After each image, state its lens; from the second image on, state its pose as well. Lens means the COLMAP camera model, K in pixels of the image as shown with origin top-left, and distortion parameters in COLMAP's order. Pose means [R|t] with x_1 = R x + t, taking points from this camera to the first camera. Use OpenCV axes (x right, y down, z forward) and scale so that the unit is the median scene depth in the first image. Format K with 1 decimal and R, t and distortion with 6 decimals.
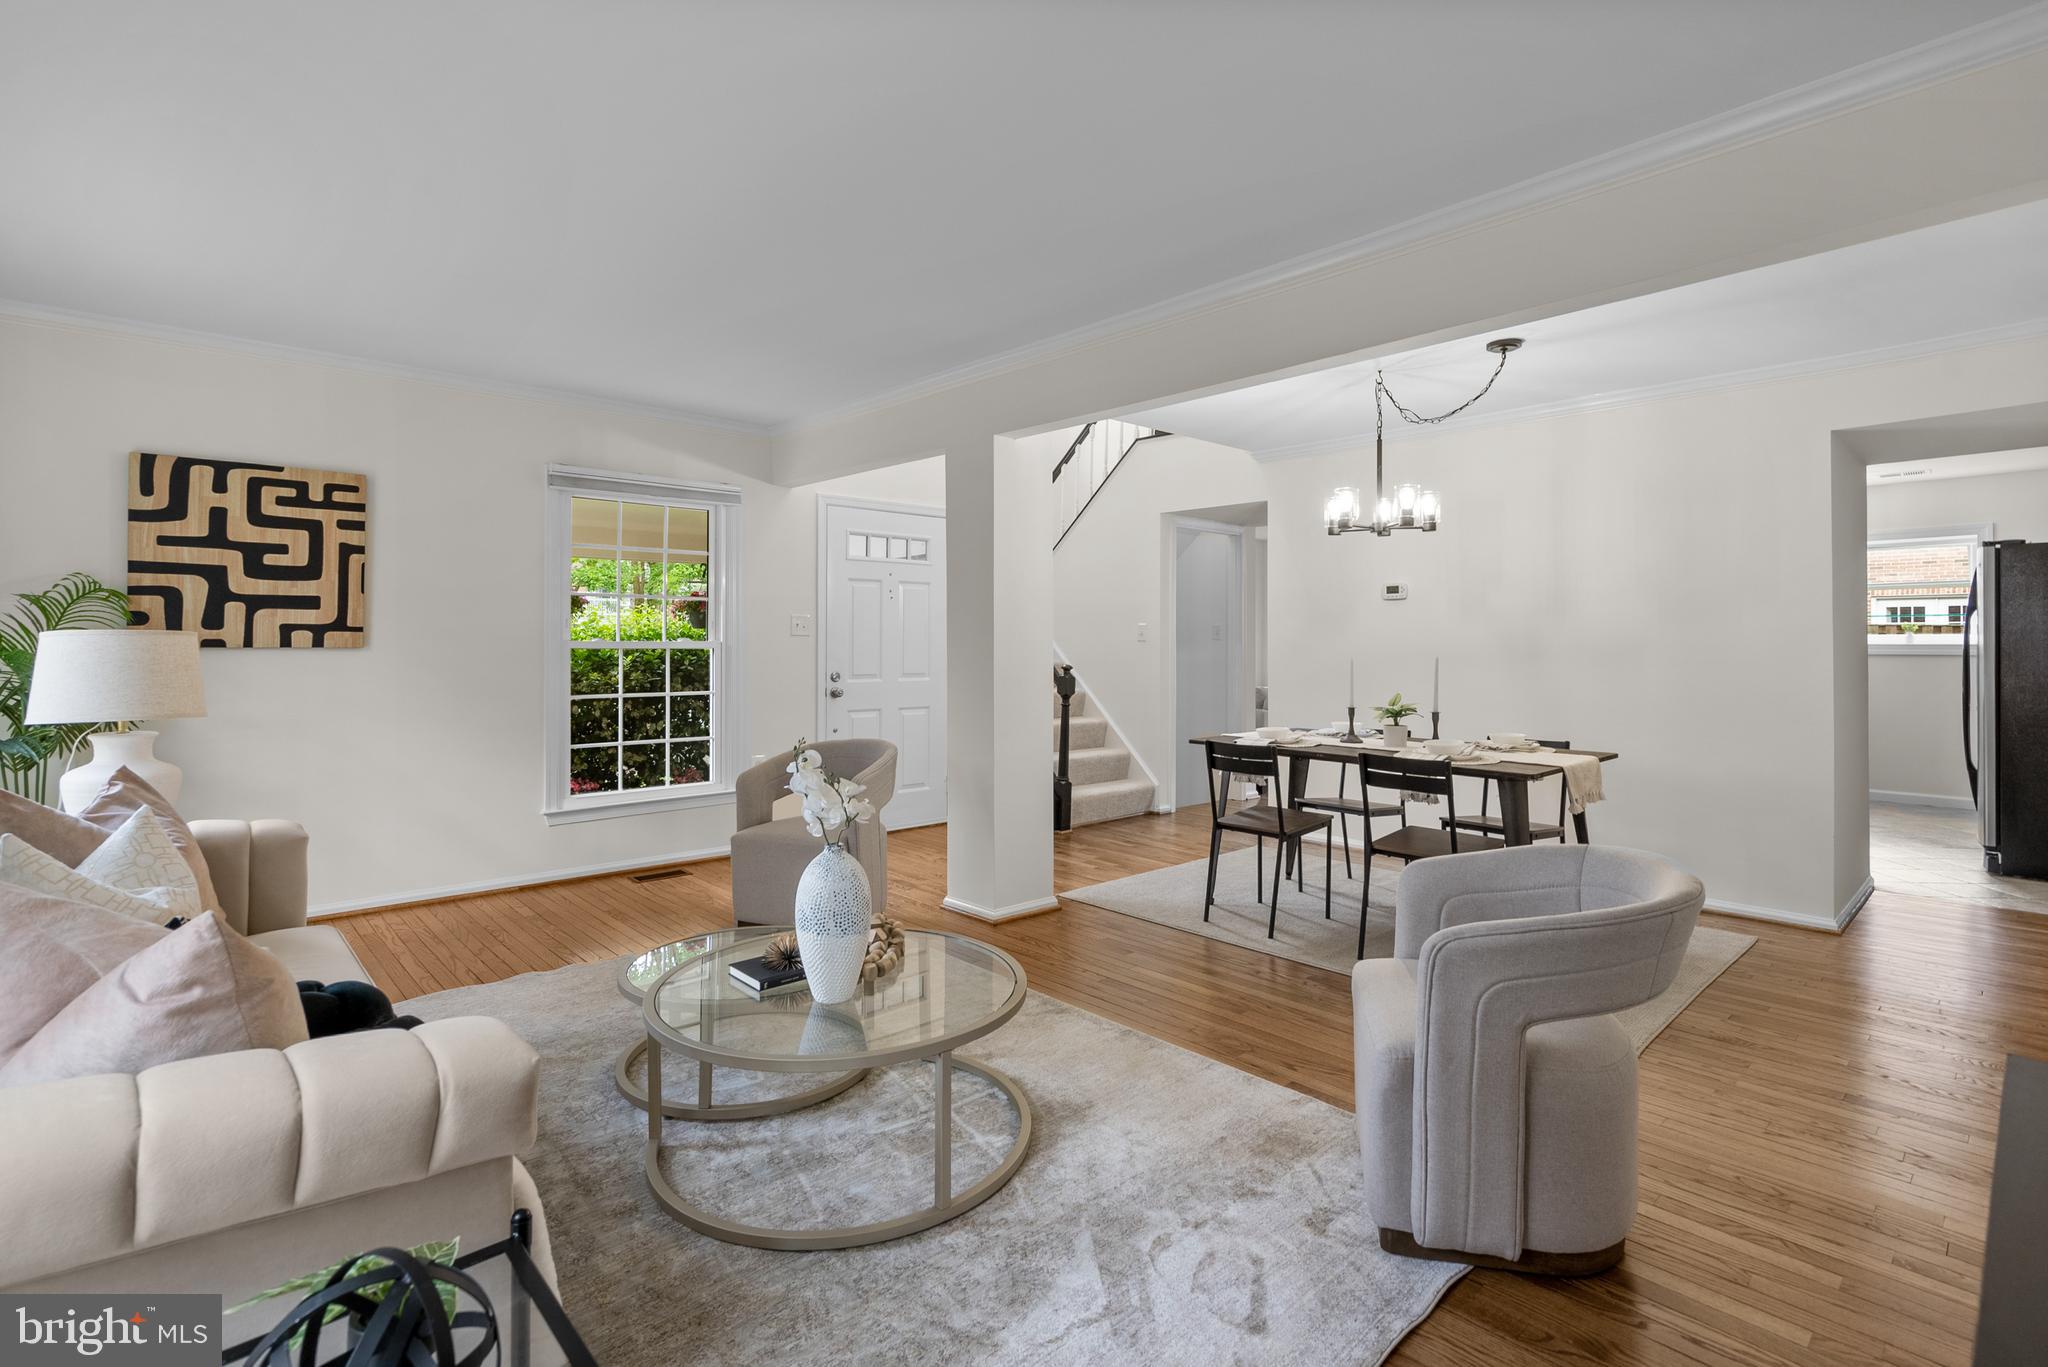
lens RADIAL K [[947.6, 0, 1023.6], [0, 947.6, 635.8], [0, 0, 1]] dist [0.000294, 0.000020]
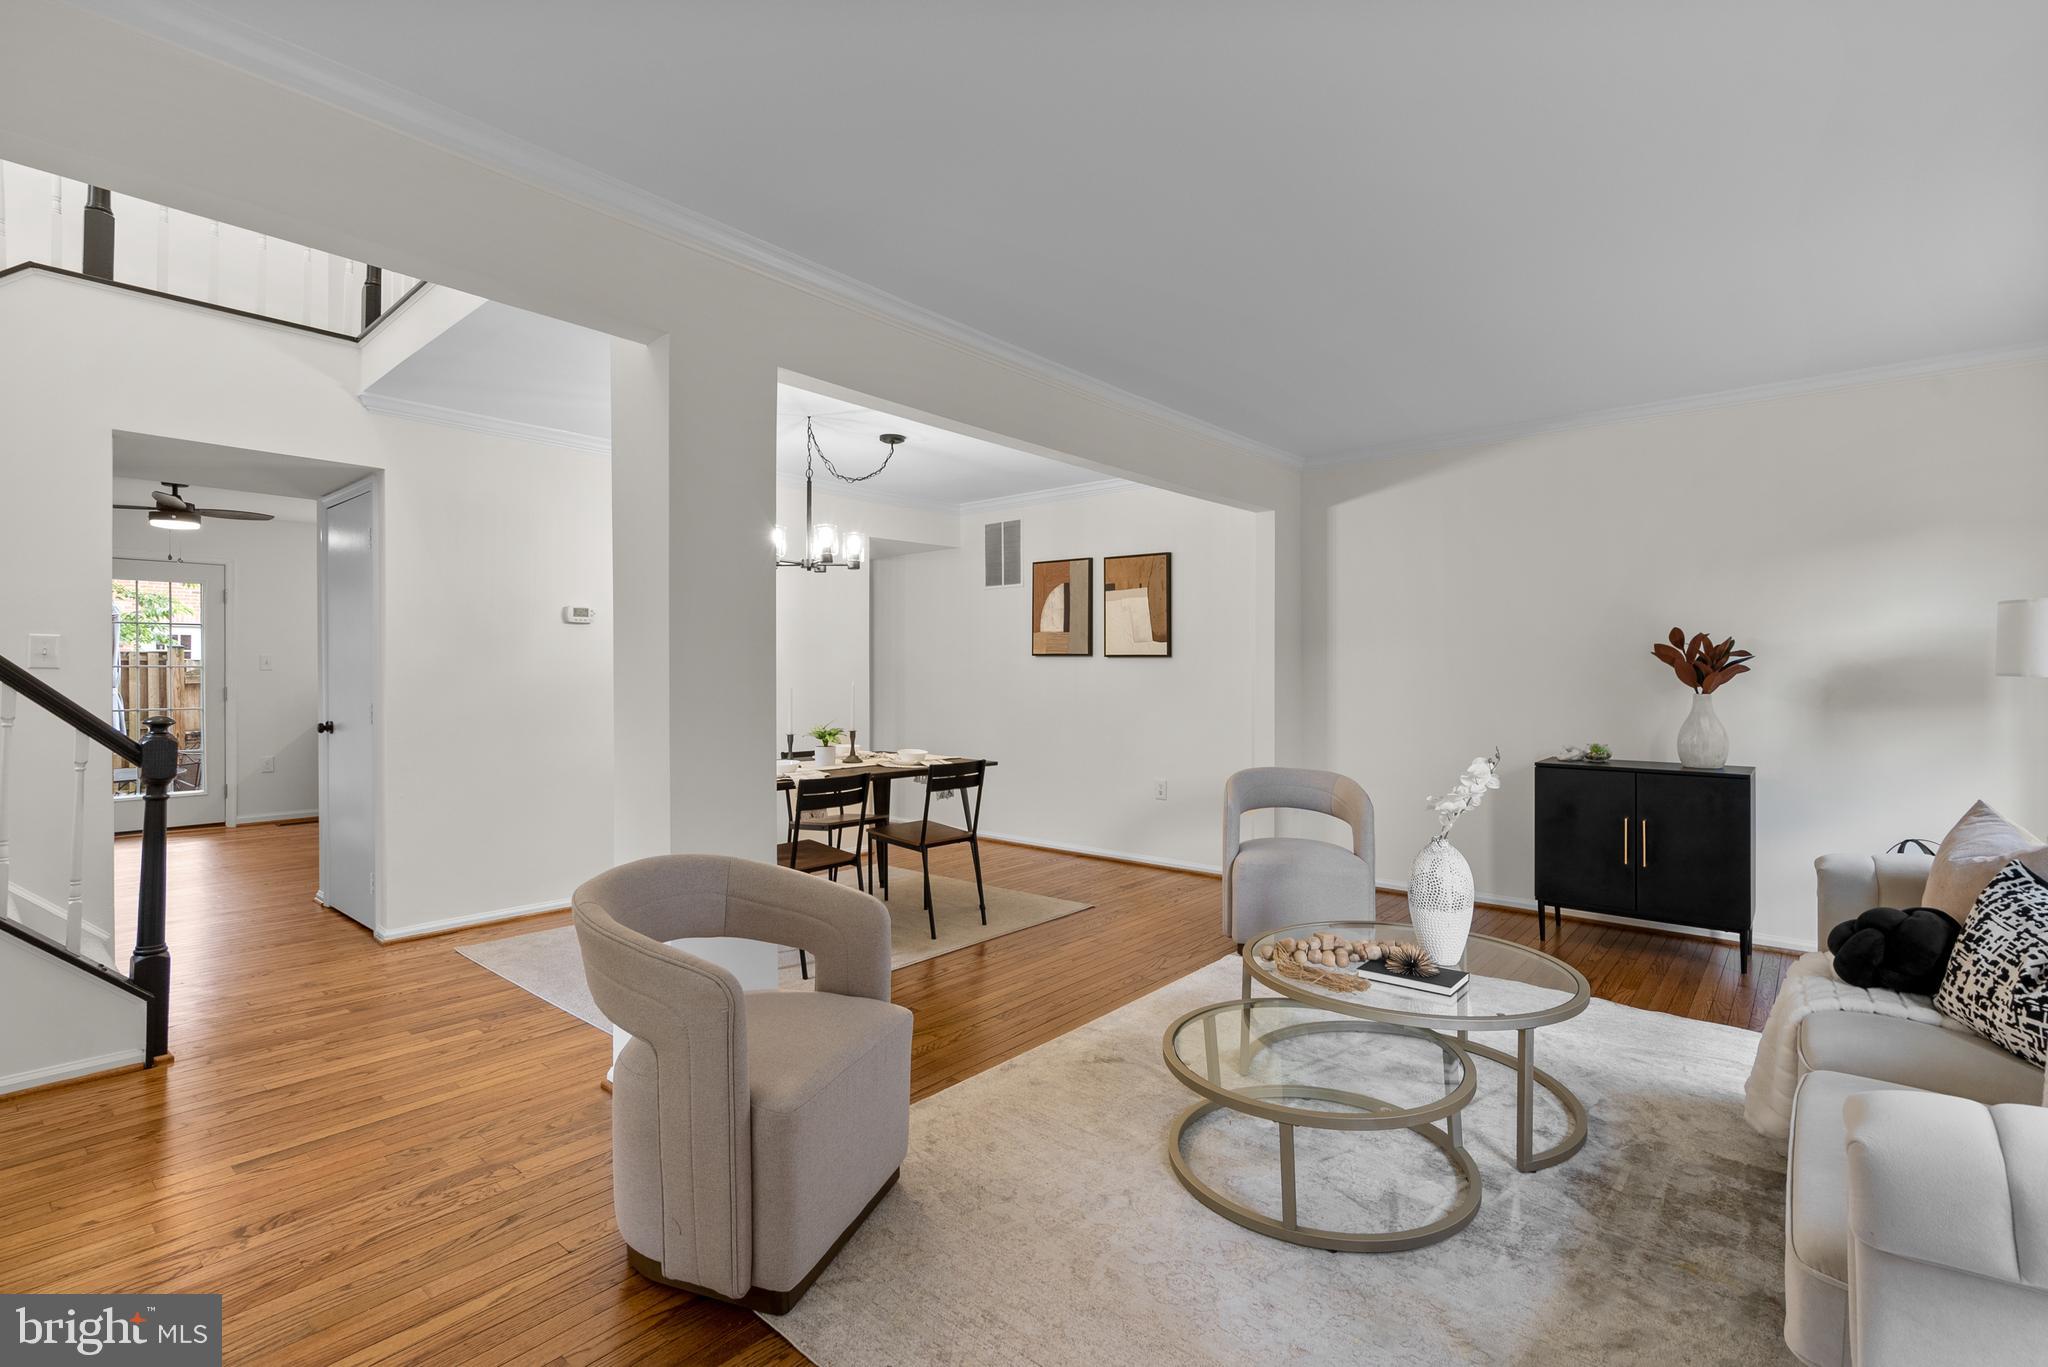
lens RADIAL K [[941.3, 0, 1022.7], [0, 941.3, 690.3], [0, 0, 1]] dist [0.000957, 0.000133]
pose [[-0.110325, -0.015150, 0.993780, -0.736862], [-0.004348, 0.999882, 0.014760, 0.011932], [-0.993886, -0.002692, -0.110378, 0.921657]]
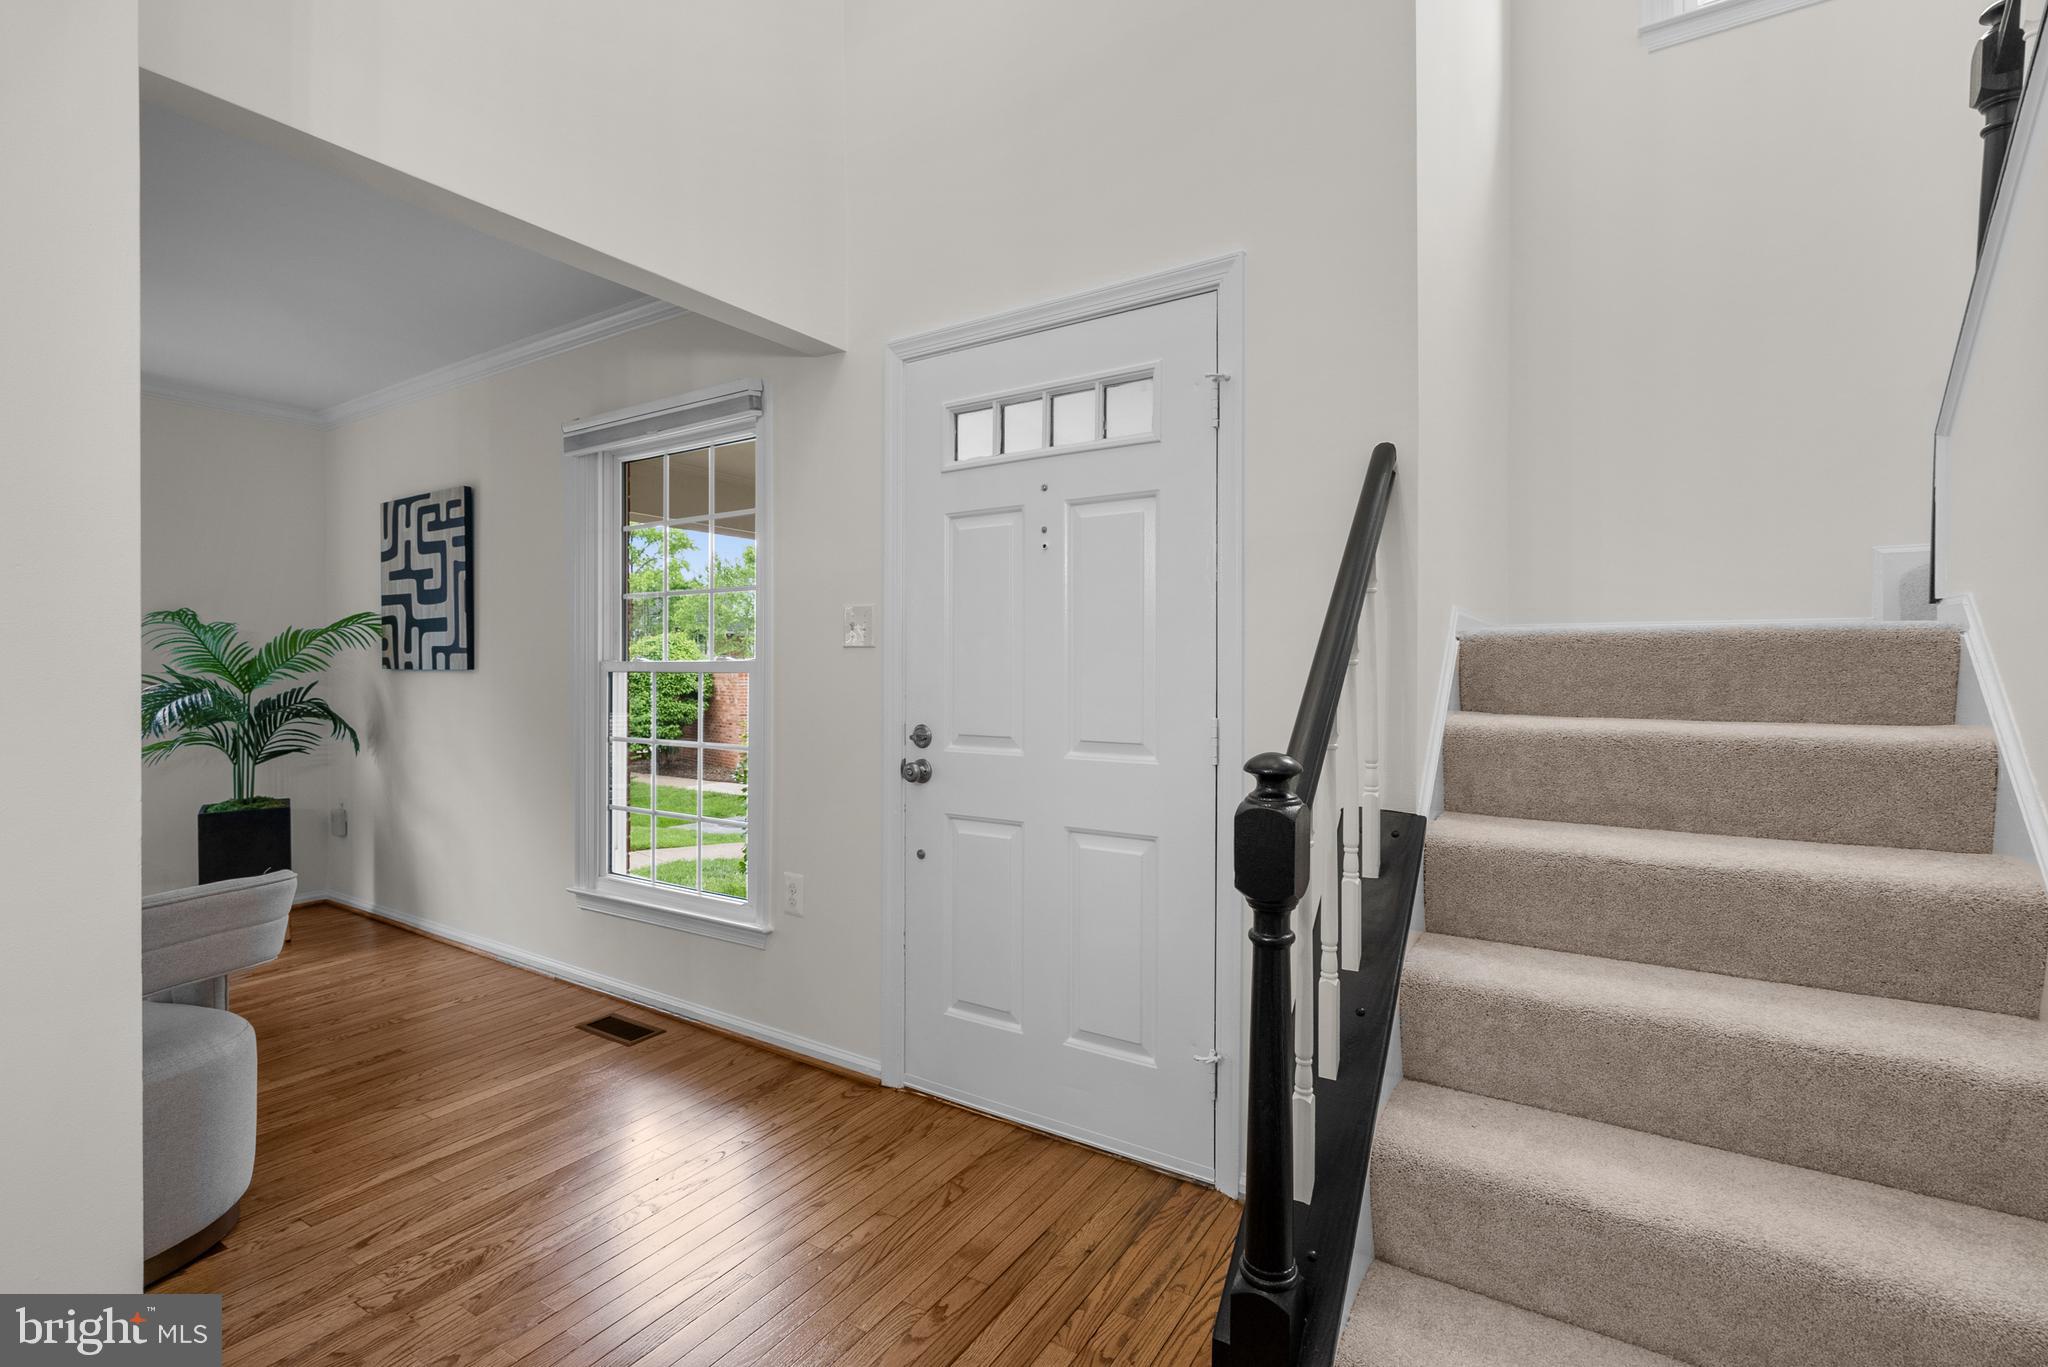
lens RADIAL K [[941.3, 0, 1022.7], [0, 941.3, 690.3], [0, 0, 1]] dist [0.000957, 0.000133]
pose [[0.249616, 0.012694, -0.968262, 0.361445], [0.001949, 0.999905, 0.013612, 0.022080], [0.968343, -0.005285, 0.249568, 1.354575]]
